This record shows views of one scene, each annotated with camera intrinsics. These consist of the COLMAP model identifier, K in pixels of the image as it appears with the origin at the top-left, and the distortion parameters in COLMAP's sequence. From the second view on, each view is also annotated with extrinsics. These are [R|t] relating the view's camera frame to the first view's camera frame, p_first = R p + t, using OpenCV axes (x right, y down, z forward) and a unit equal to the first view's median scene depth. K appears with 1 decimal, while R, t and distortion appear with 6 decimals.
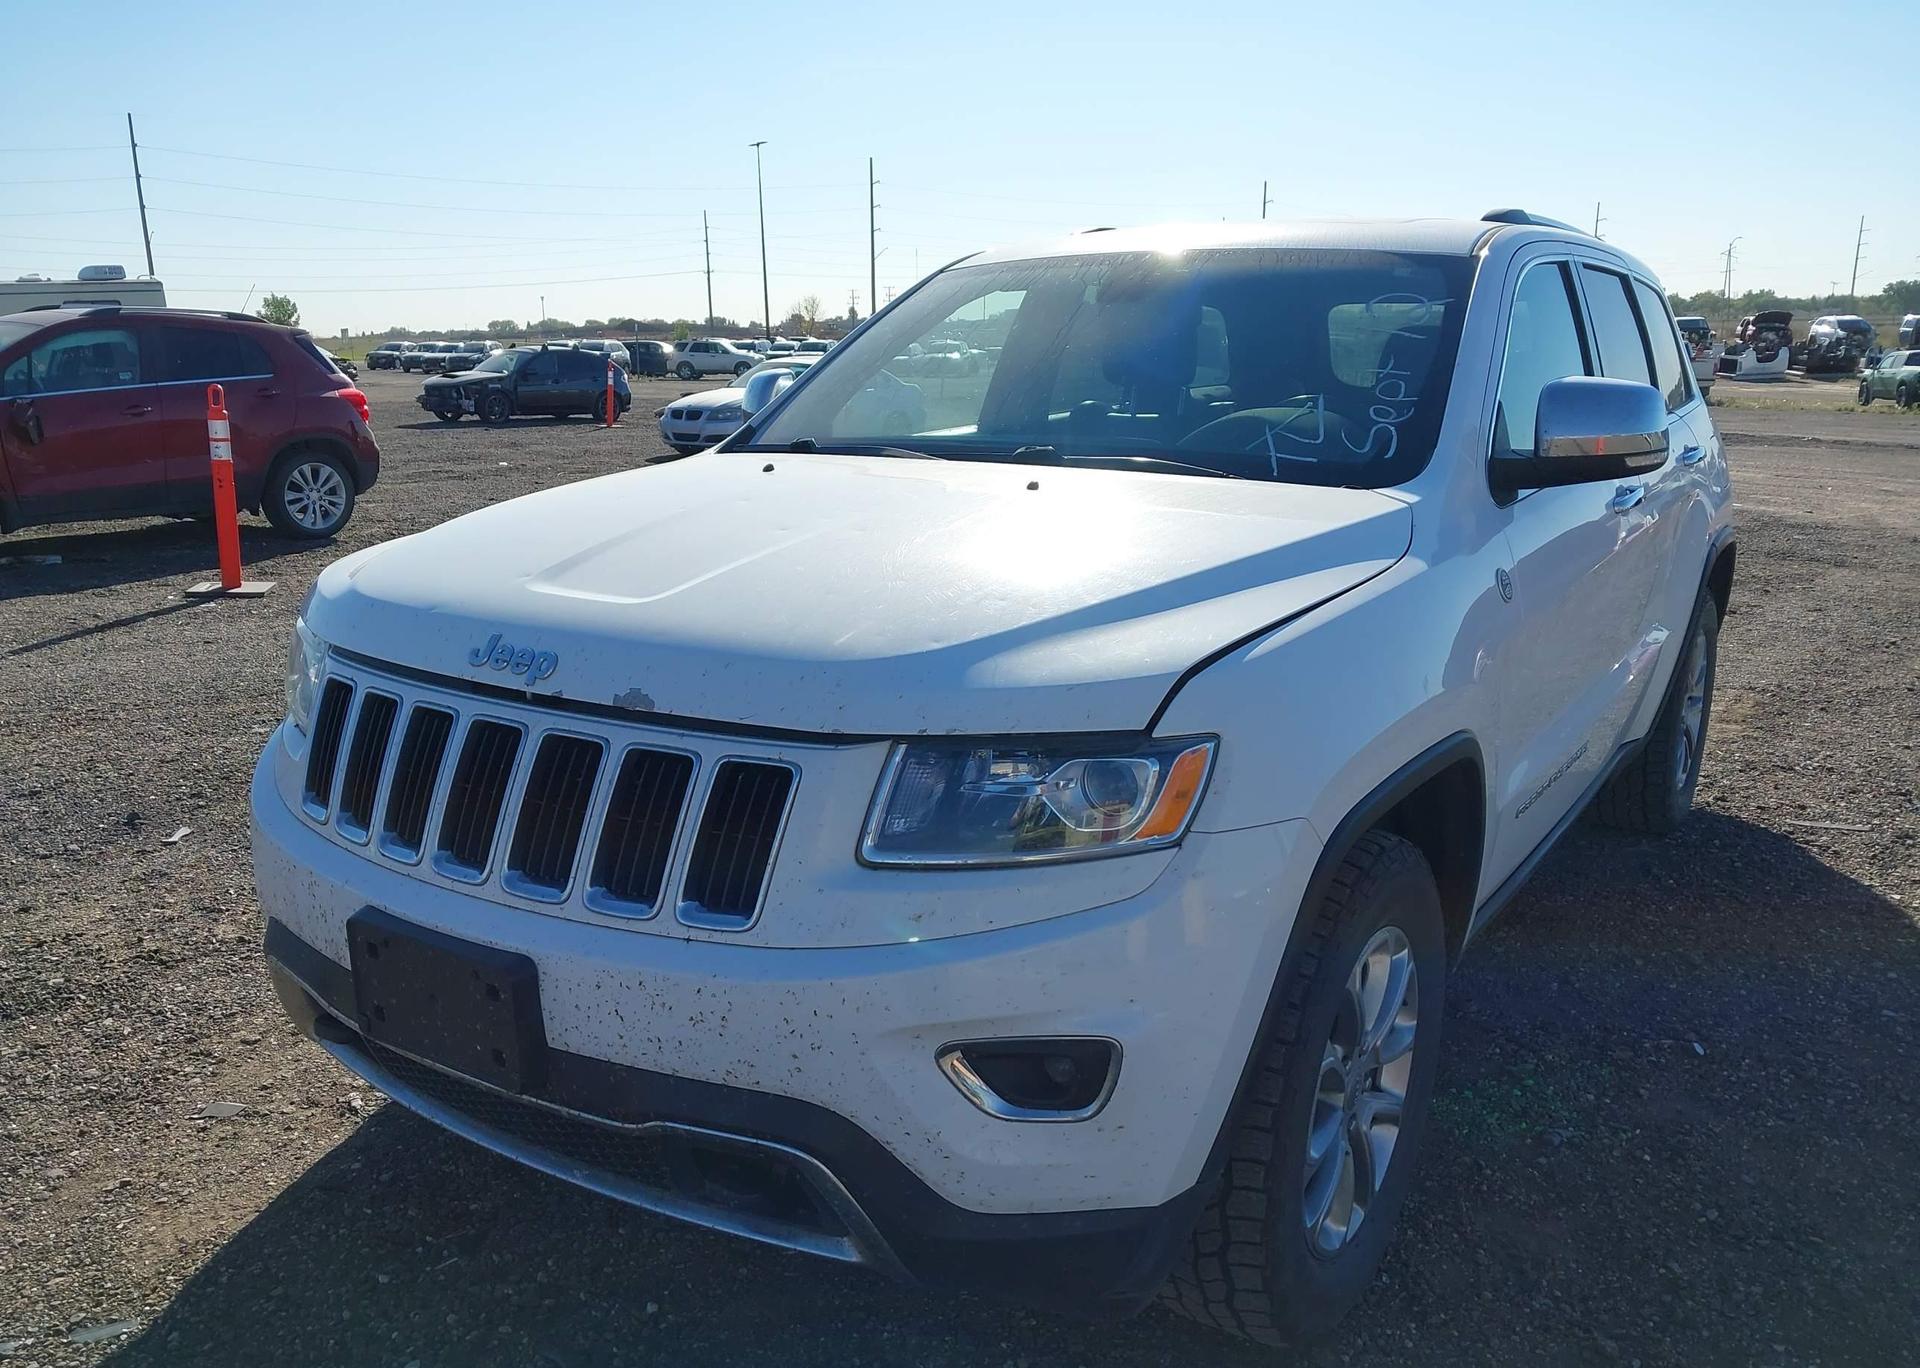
lens RADIAL K [[1569.1, 0, 967.1], [0, 1569.1, 690.6], [0, 0, 1]] dist [0.037538, -0.041395]
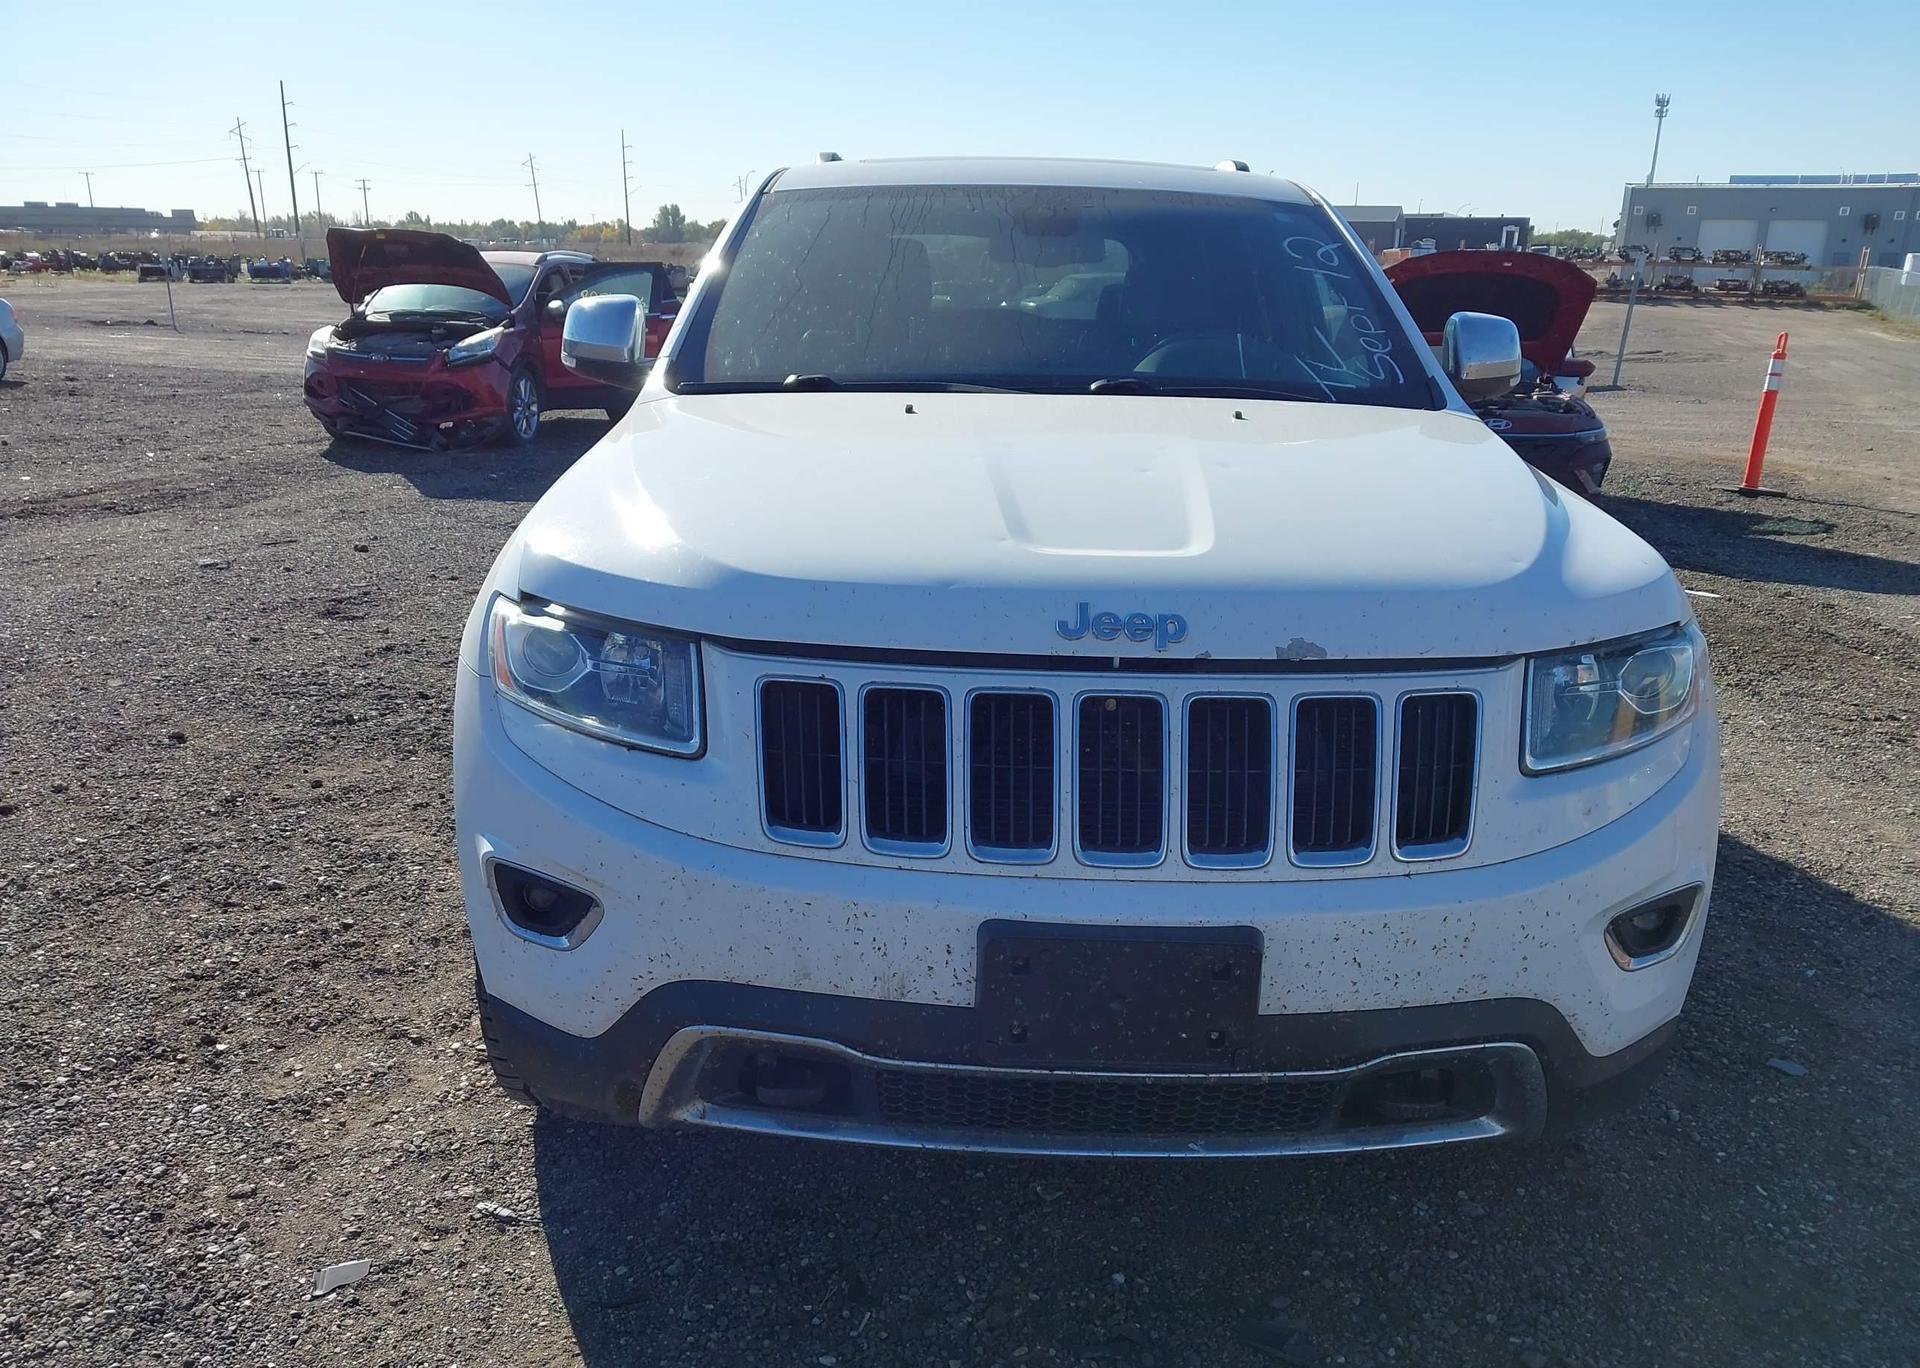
lens RADIAL K [[1569.1, 0, 964.6], [0, 1569.1, 692.5], [0, 0, 1]] dist [0.037538, -0.041395]
pose [[0.831204, -0.135615, 0.539175, -0.918625], [0.106748, 0.990679, 0.084614, -0.073646], [-0.545624, -0.012776, 0.837933, 0.289660]]
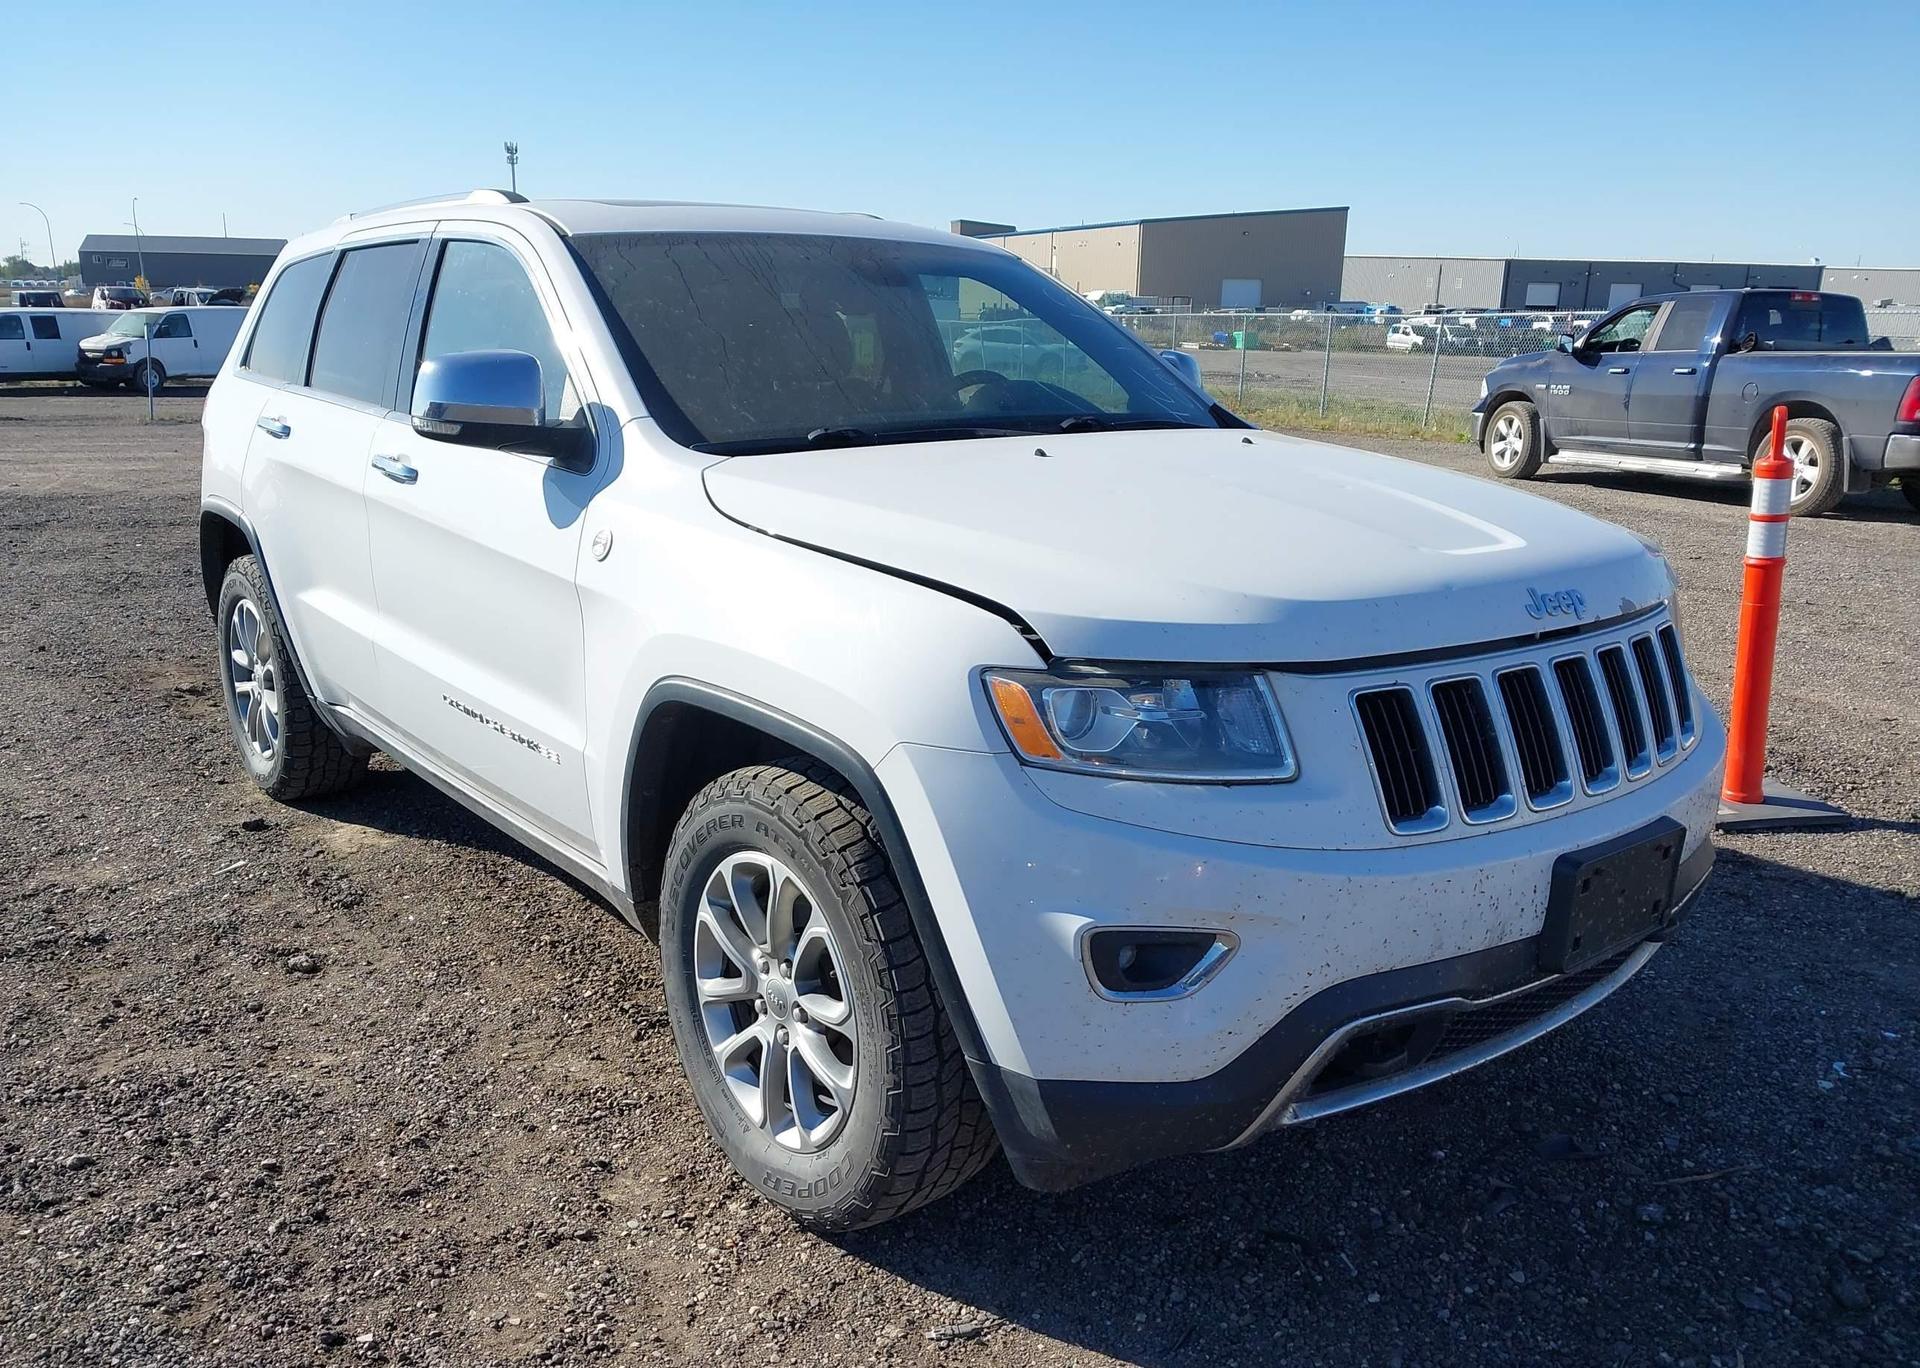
lens RADIAL K [[1569.1, 0, 948.8], [0, 1569.1, 682.8], [0, 0, 1]] dist [0.037538, -0.041395]
pose [[0.307416, -0.216496, 0.926620, -1.601953], [0.201308, 0.966532, 0.159035, -0.253352], [-0.930038, 0.137646, 0.340710, 1.102767]]
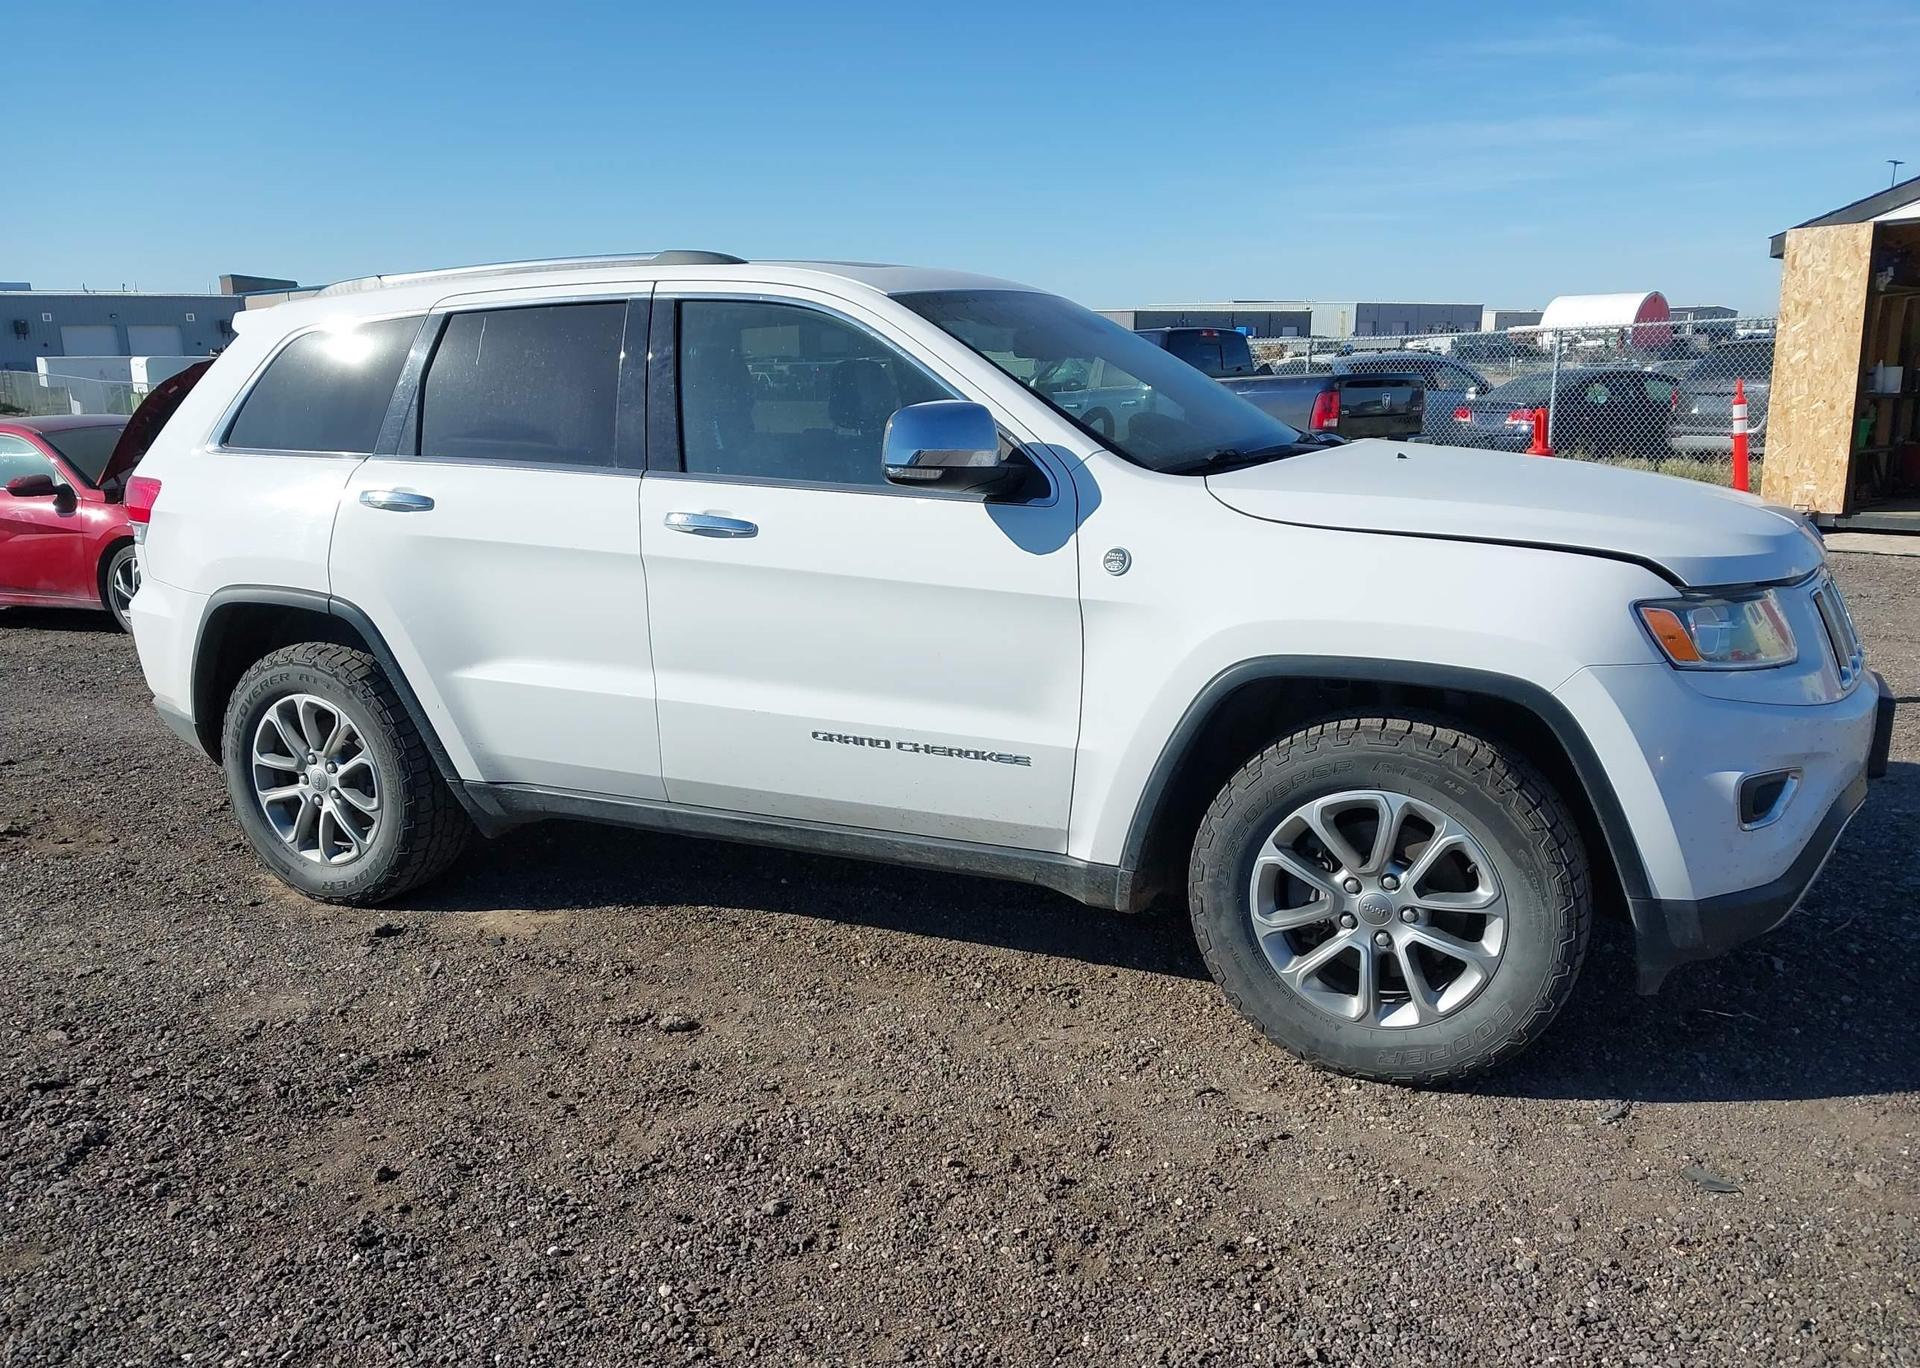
lens RADIAL K [[1569.1, 0, 955.7], [0, 1569.1, 695.6], [0, 0, 1]] dist [0.037538, -0.041395]
pose [[-0.134359, -0.206293, 0.969222, -1.959495], [0.243679, 0.941178, 0.234104, -0.516458], [-0.960504, 0.267633, -0.076186, 2.253470]]
